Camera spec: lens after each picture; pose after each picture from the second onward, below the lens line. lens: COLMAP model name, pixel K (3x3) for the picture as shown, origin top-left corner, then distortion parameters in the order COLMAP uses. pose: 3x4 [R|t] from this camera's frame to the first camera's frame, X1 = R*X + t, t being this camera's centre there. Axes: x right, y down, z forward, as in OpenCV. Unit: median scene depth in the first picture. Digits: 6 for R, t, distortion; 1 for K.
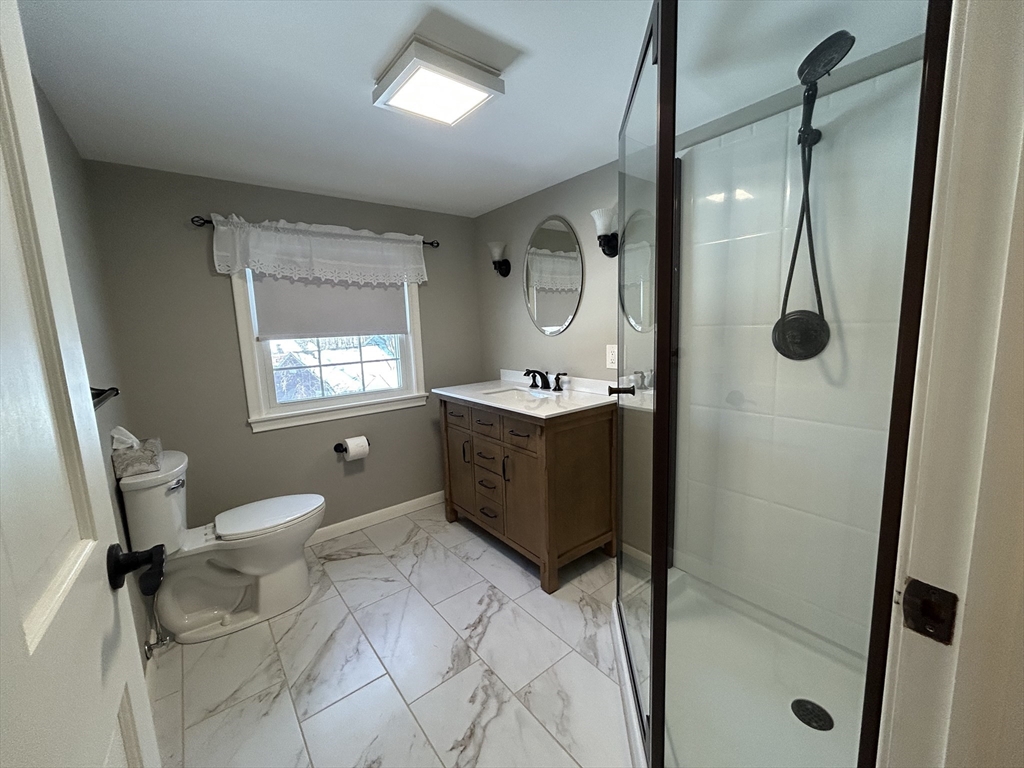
lens RADIAL K [[411.3, 0, 513.7], [0, 411.3, 380.7], [0, 0, 1]] dist [-0.001759, 0.001074]
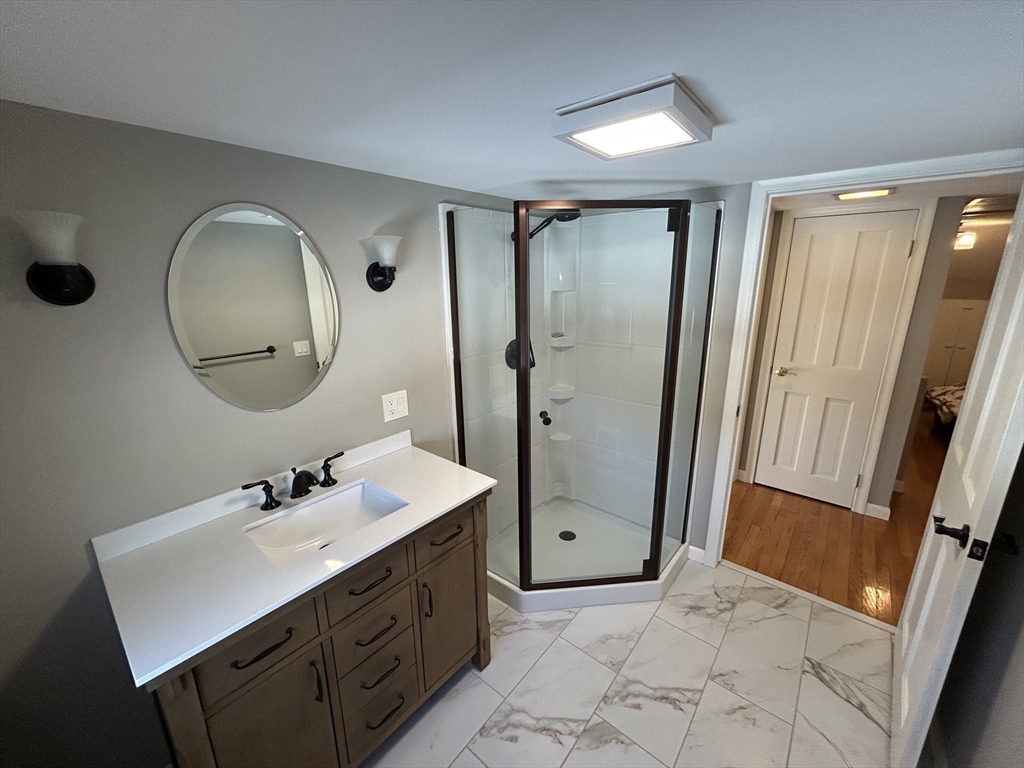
lens RADIAL K [[411.3, 0, 513.7], [0, 411.3, 380.7], [0, 0, 1]] dist [-0.001759, 0.001074]
pose [[-0.203773, -0.210909, 0.956030, -0.614492], [0.147149, 0.958828, 0.242891, -0.280114], [-0.967897, 0.190174, -0.164348, 0.886784]]
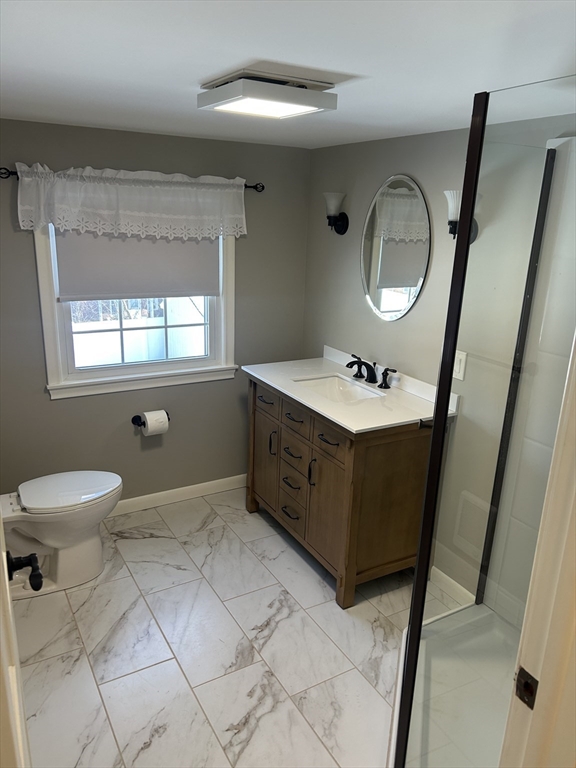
lens RADIAL K [[574.9, 0, 281.9], [0, 574.9, 385.4], [0, 0, 1]] dist [0.086516, -0.128059]
pose [[0.985721, 0.110424, -0.127121, 0.055186], [-0.089386, 0.982944, 0.160720, -0.173105], [0.142700, -0.147063, 0.978779, -0.231895]]
